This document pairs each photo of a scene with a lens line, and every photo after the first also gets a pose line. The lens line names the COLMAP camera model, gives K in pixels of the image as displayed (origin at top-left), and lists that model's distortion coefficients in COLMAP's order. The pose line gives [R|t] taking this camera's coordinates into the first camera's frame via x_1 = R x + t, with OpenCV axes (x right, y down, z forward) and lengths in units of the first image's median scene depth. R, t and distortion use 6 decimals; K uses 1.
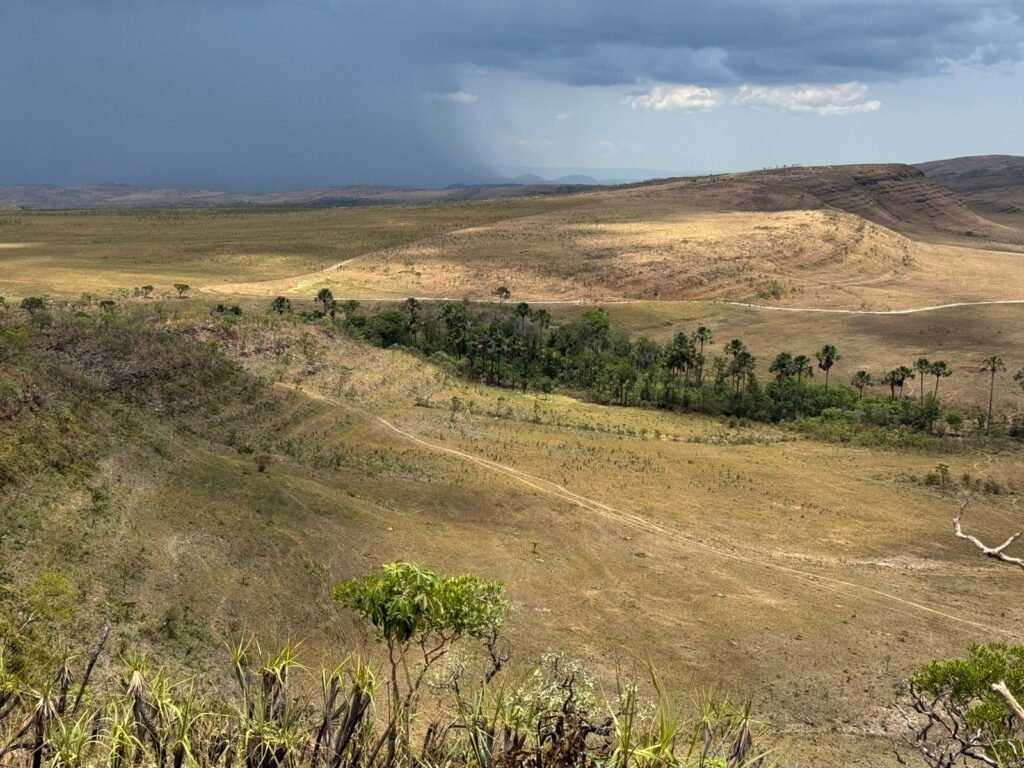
lens RADIAL K [[1428.8, 0, 515.1], [0, 1428.8, 379.5], [0, 0, 1]] dist [0.145323, 0.000000]
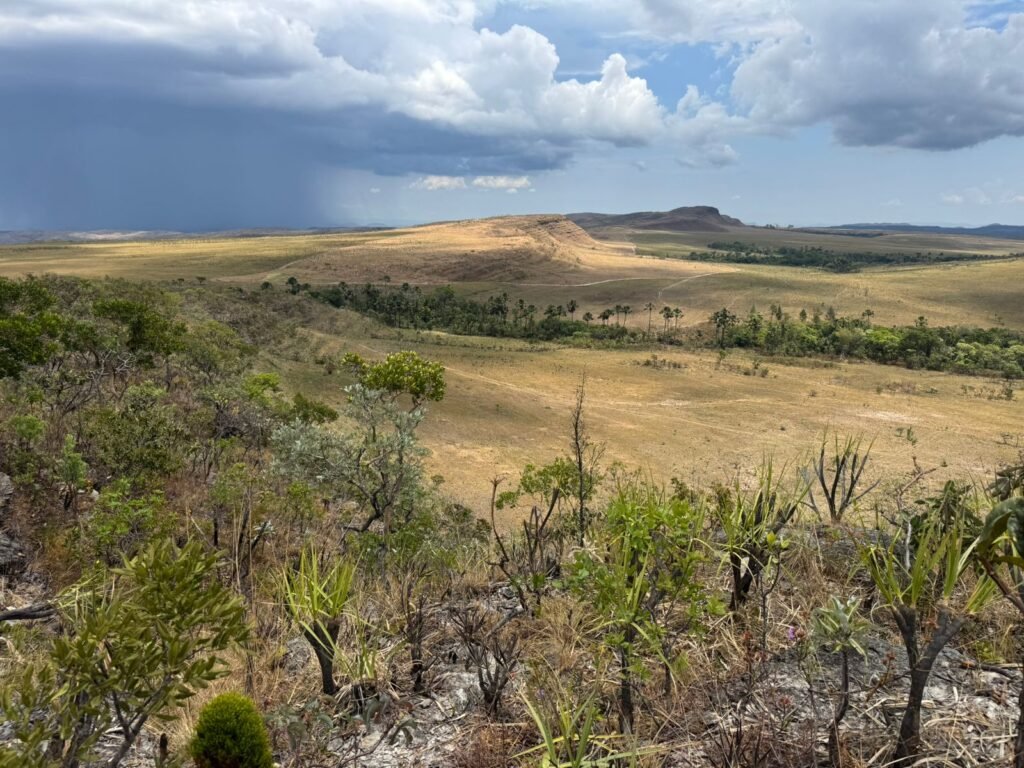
lens RADIAL K [[719.0, 0, 514.0], [0, 719.0, 373.5], [0, 0, 1]] dist [0.076914, -0.105592]
pose [[0.971013, -0.054074, 0.232828, -0.092463], [0.039590, 0.997004, 0.066443, 0.008159], [-0.235723, -0.055300, 0.970246, 0.063726]]
